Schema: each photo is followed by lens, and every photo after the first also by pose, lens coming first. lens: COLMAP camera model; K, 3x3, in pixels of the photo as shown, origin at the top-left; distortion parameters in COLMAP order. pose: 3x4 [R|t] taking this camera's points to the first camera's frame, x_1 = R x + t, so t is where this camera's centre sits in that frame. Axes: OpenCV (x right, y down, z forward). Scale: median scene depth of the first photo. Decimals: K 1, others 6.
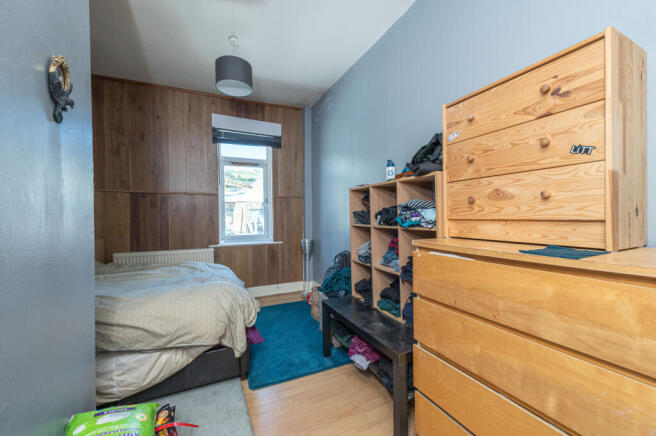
lens RADIAL K [[260.2, 0, 326.4], [0, 260.2, 214.1], [0, 0, 1]] dist [0.004282, -0.001314]
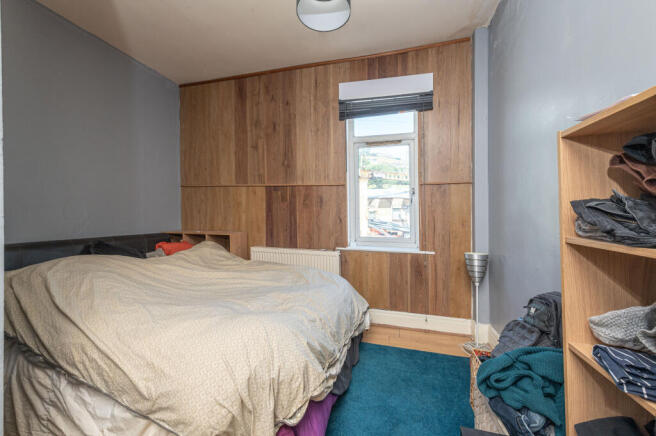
lens RADIAL K [[260.2, 0, 327.6], [0, 260.2, 209.6], [0, 0, 1]] dist [0.004282, -0.001314]
pose [[0.766894, 0.008173, -0.641722, 0.049481], [-0.012406, 0.999921, -0.002091, 0.003848], [0.641654, 0.009565, 0.766935, 0.352457]]
